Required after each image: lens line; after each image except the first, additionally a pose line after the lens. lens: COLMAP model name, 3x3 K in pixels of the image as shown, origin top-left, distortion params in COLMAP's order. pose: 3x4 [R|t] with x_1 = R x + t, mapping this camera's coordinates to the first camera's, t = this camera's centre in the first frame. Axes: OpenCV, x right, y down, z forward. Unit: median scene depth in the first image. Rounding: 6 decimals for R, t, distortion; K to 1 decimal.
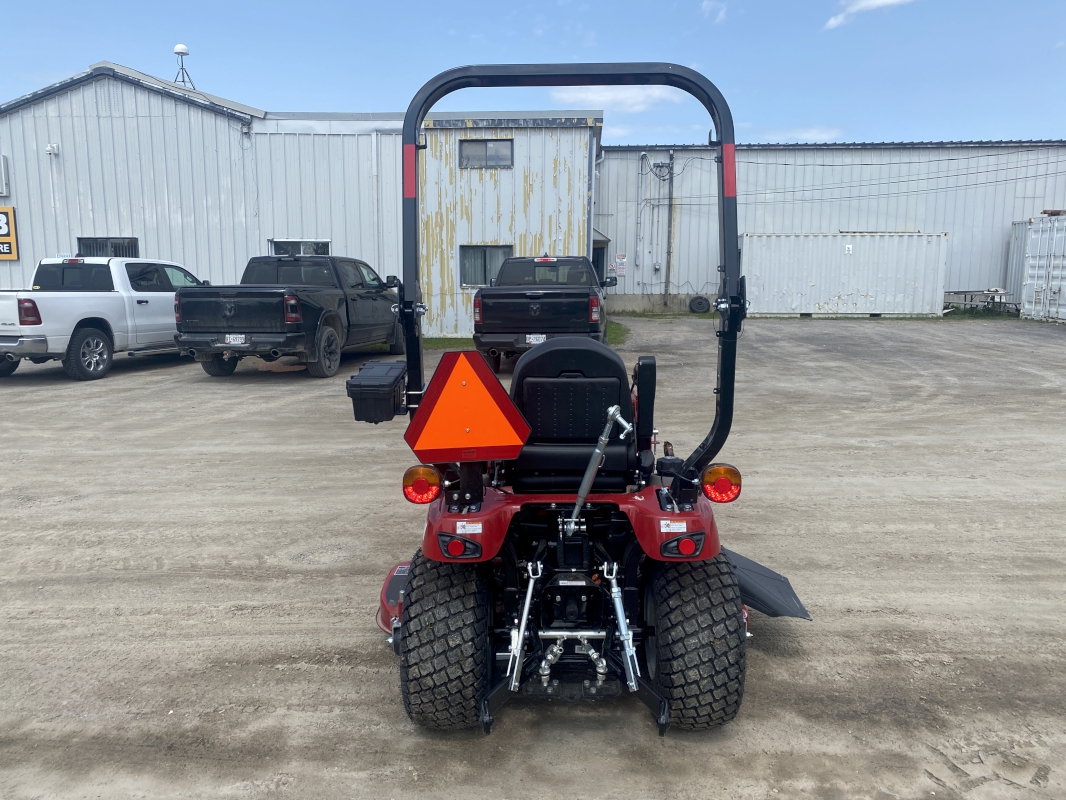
lens RADIAL K [[814.2, 0, 531.9], [0, 814.2, 399.4], [0, 0, 1]] dist [0.008159, -0.009974]
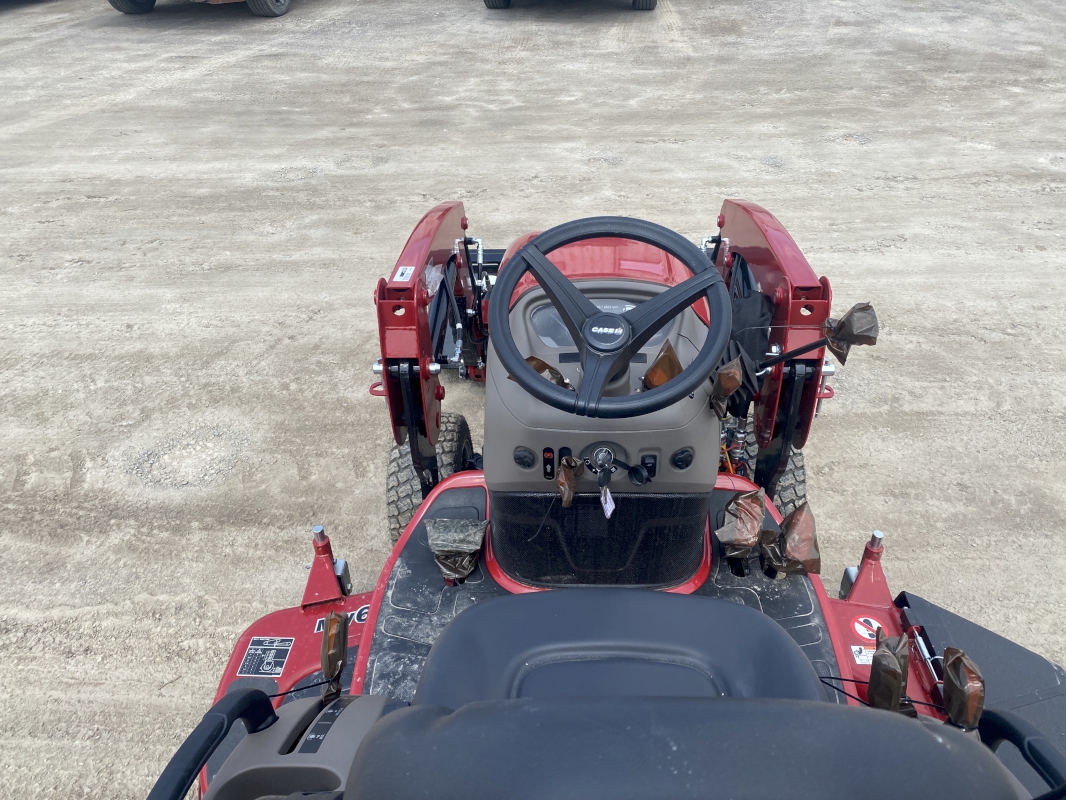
lens RADIAL K [[814.2, 0, 533.7], [0, 814.2, 404.2], [0, 0, 1]] dist [0.008159, -0.009974]
pose [[0.999497, 0.008859, -0.030435, 0.008601], [0.005674, 0.894645, 0.446742, -0.066697], [0.031186, -0.446690, 0.894145, 0.312861]]
